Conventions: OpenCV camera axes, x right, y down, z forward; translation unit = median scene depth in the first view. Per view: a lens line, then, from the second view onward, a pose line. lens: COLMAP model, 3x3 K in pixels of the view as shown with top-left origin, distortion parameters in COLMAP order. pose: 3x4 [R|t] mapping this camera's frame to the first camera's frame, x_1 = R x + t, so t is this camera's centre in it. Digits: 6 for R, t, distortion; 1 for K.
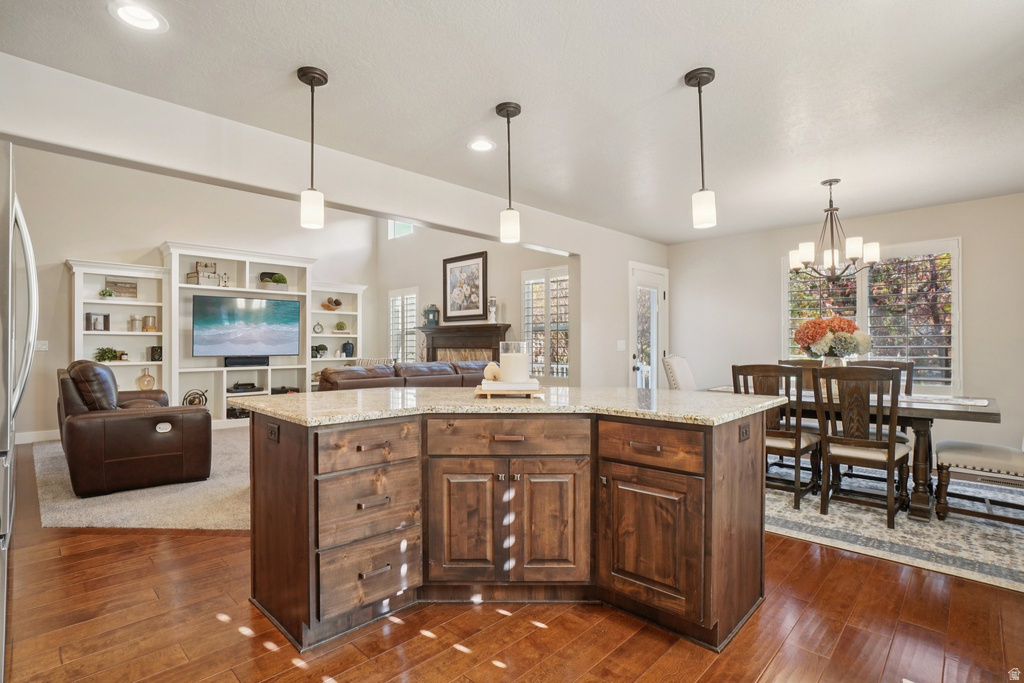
lens RADIAL K [[489.0, 0, 489.9], [0, 489.0, 345.9], [0, 0, 1]] dist [-0.001222, 0.000224]
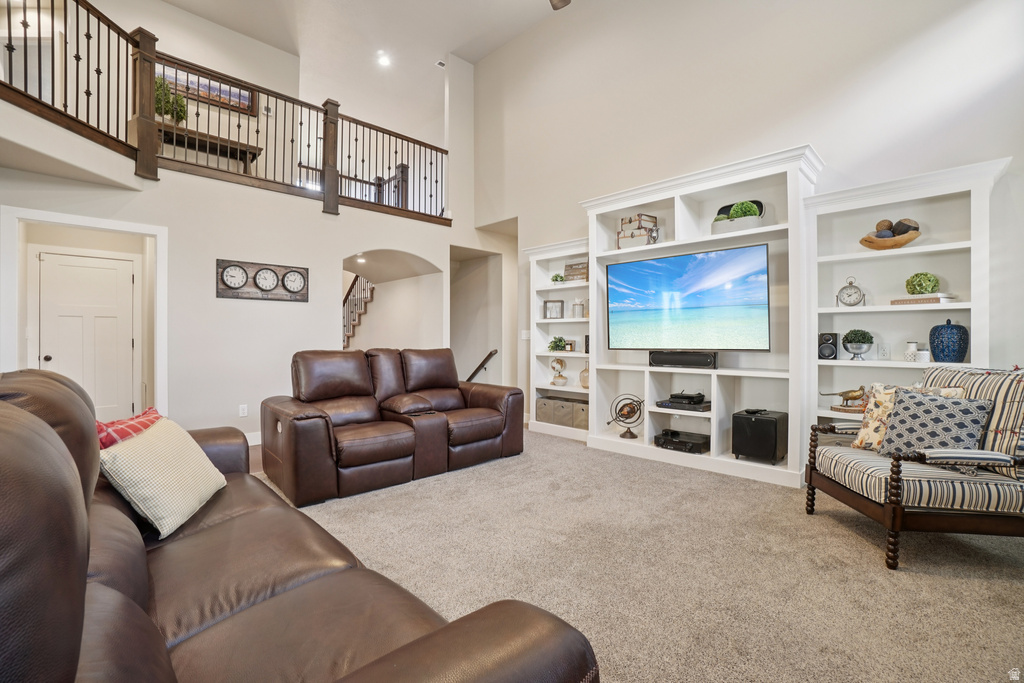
lens RADIAL K [[461.6, 0, 495.8], [0, 461.6, 337.9], [0, 0, 1]] dist [-0.032411, 0.000544]
pose [[-0.015730, 0.000939, -0.999876, 0.081634], [-0.000150, 1.000000, 0.000941, 0.004611], [0.999876, 0.000165, -0.015730, 0.788816]]
